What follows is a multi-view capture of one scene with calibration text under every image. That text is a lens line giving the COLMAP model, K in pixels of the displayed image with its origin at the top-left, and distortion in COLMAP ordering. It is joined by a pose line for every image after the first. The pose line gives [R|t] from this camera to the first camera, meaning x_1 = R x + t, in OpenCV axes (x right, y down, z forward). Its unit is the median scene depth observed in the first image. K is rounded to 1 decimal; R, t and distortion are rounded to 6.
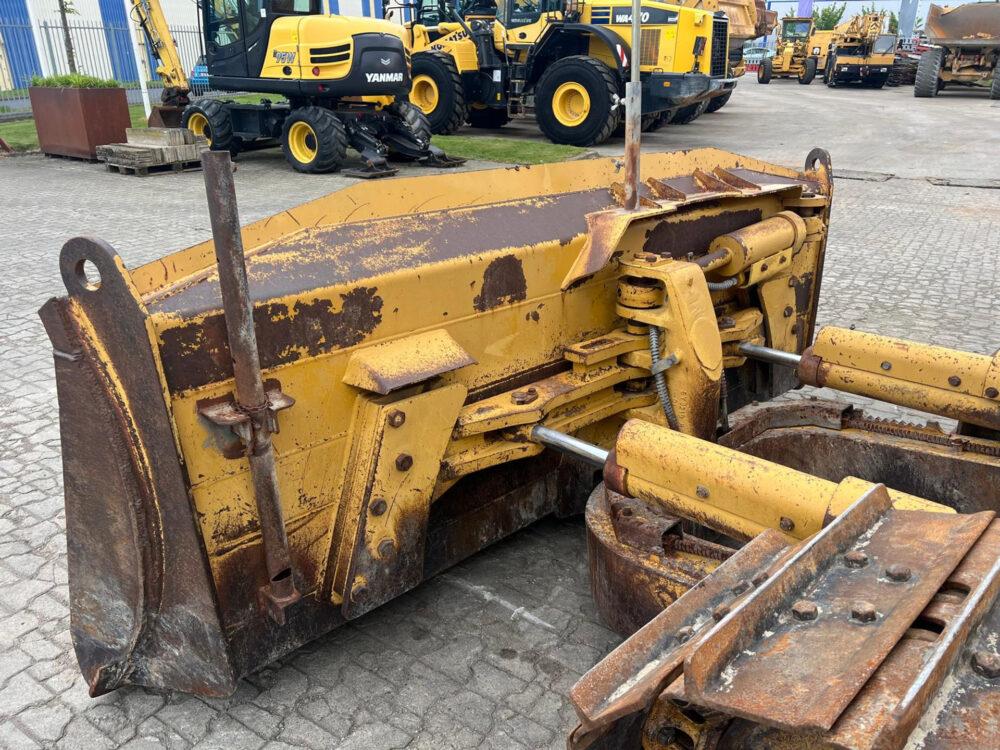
lens RADIAL K [[749.1, 0, 508.5], [0, 749.1, 383.6], [0, 0, 1]] dist [0.057133, -0.061536]
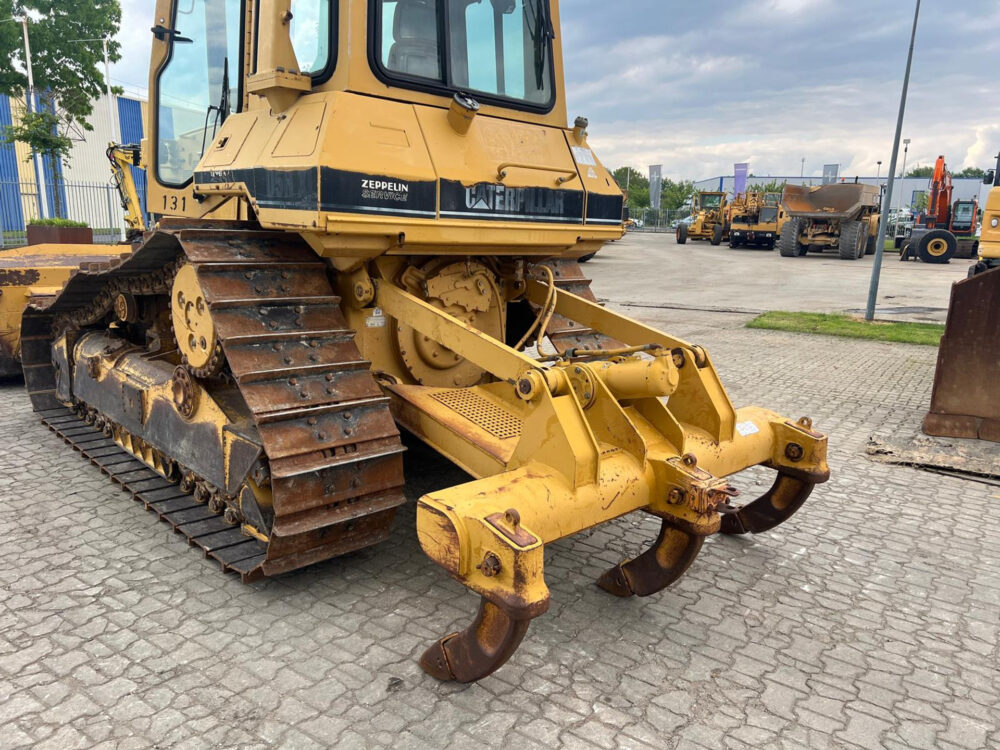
lens RADIAL K [[749.1, 0, 506.6], [0, 749.1, 386.6], [0, 0, 1]] dist [0.057133, -0.061536]
pose [[0.999408, 0.029808, -0.017159, 0.367225], [-0.032466, 0.982281, -0.184583, 0.174240], [0.011353, 0.185031, 0.982667, -0.417608]]
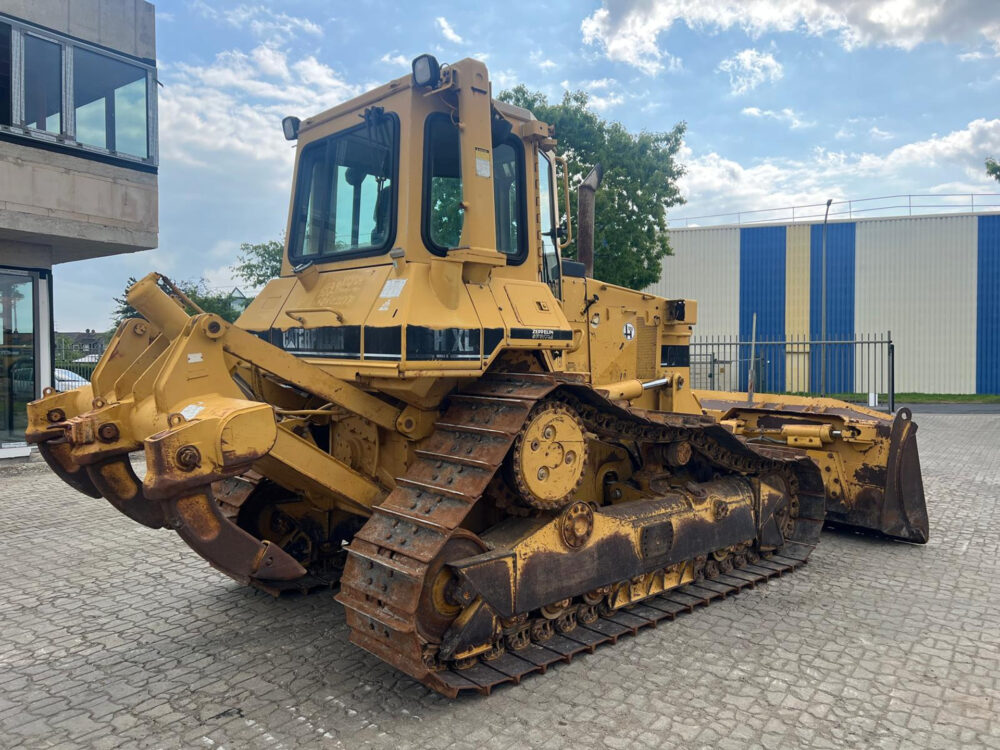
lens RADIAL K [[749.1, 0, 499.8], [0, 749.1, 382.4], [0, 0, 1]] dist [0.057133, -0.061536]
pose [[-0.047710, 0.032559, -0.998330, 0.753702], [-0.400074, 0.915174, 0.048967, -0.014480], [0.915240, 0.401742, -0.030636, 0.023153]]
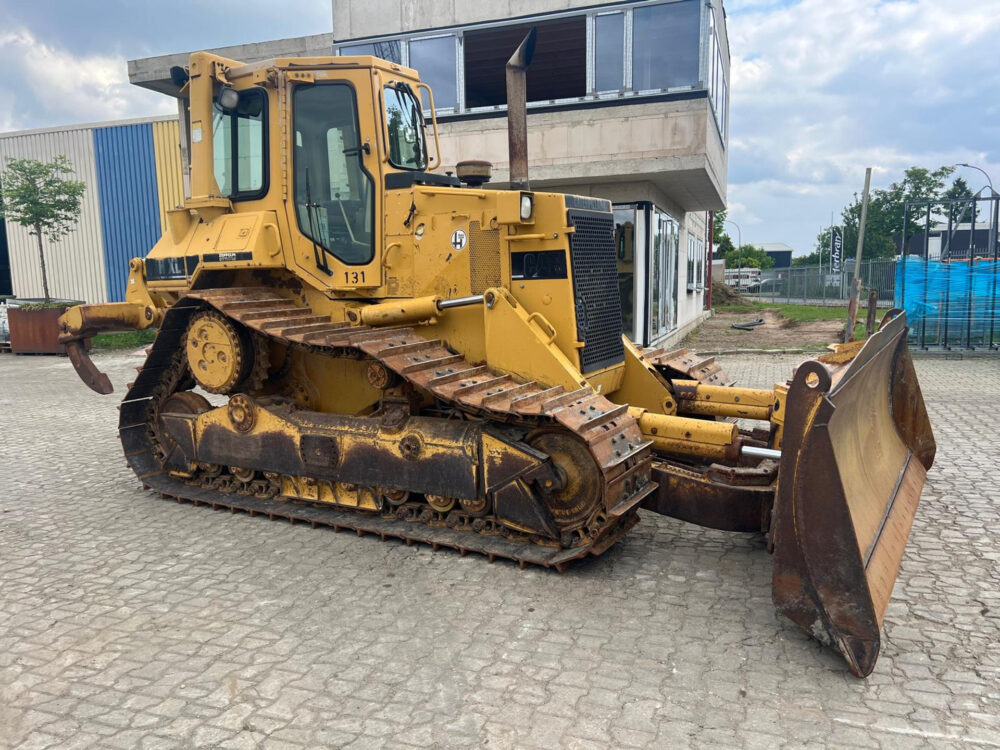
lens RADIAL K [[749.1, 0, 500.8], [0, 749.1, 389.0], [0, 0, 1]] dist [0.057133, -0.061536]
pose [[-0.971213, 0.058957, -0.230801, 0.302886], [-0.070561, 0.854206, 0.515125, -0.222325], [0.227522, 0.516581, -0.825456, 0.518530]]
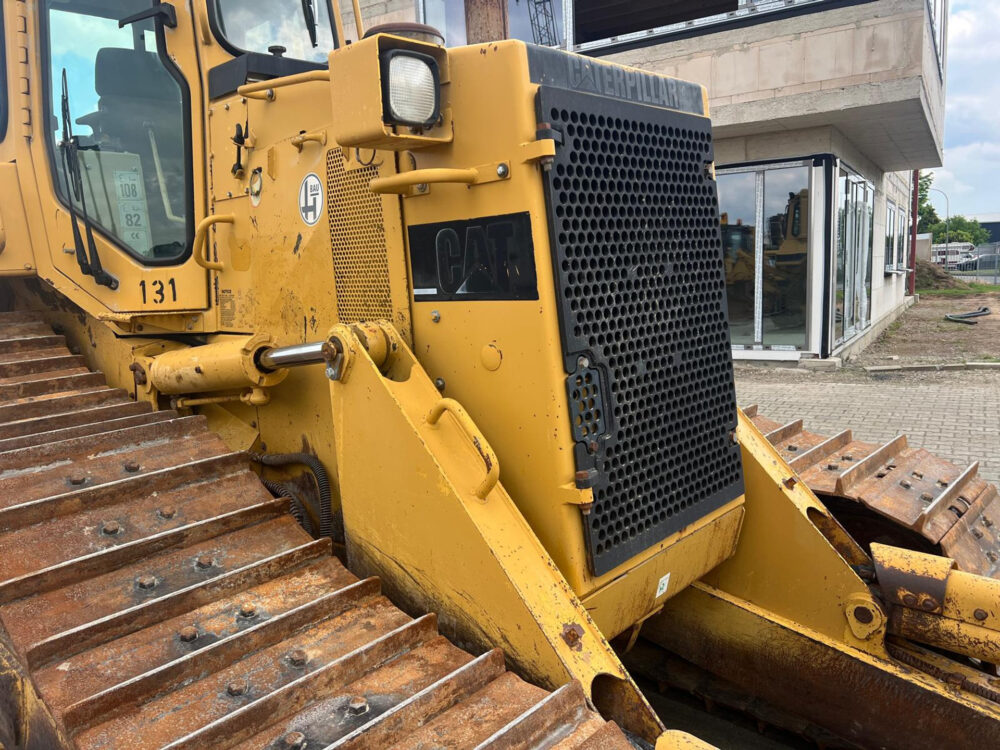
lens RADIAL K [[749.1, 0, 506.4], [0, 749.1, 381.7], [0, 0, 1]] dist [0.057133, -0.061536]
pose [[-0.998445, 0.052476, -0.018788, 0.170733], [0.034704, 0.849049, 0.527173, -0.118534], [0.043616, 0.525701, -0.849550, 0.266297]]
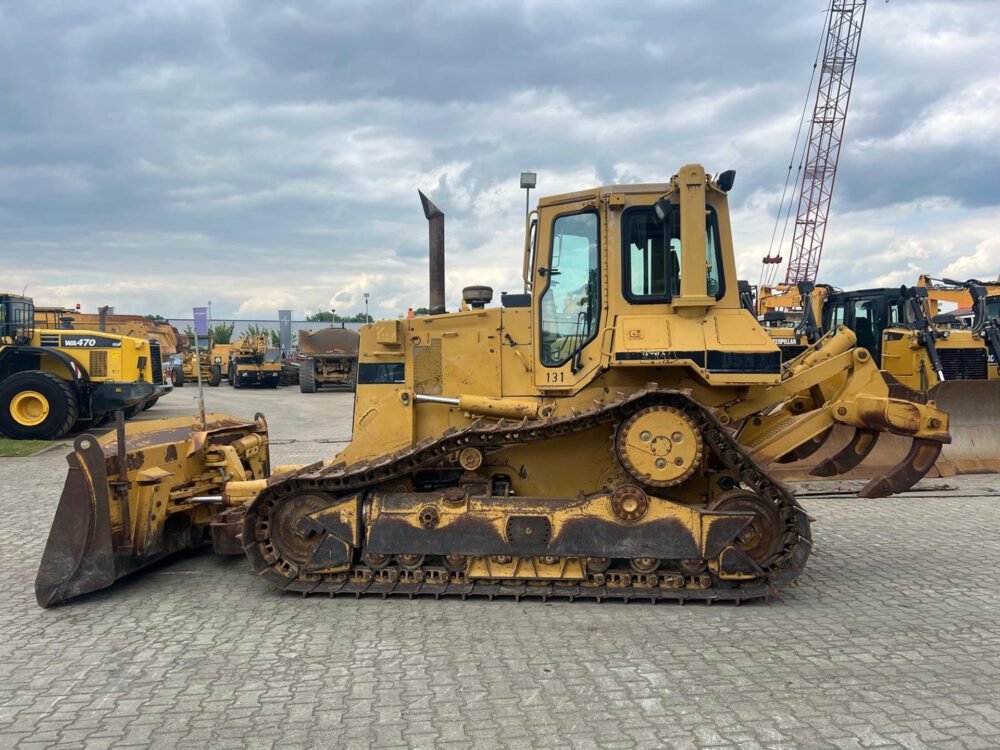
lens RADIAL K [[749.1, 0, 499.0], [0, 749.1, 381.8], [0, 0, 1]] dist [0.057133, -0.061536]
pose [[0.752868, -0.027670, 0.657590, -0.198081], [0.270197, 0.924036, -0.270465, 0.152667], [-0.600153, 0.381303, 0.703153, -0.399686]]
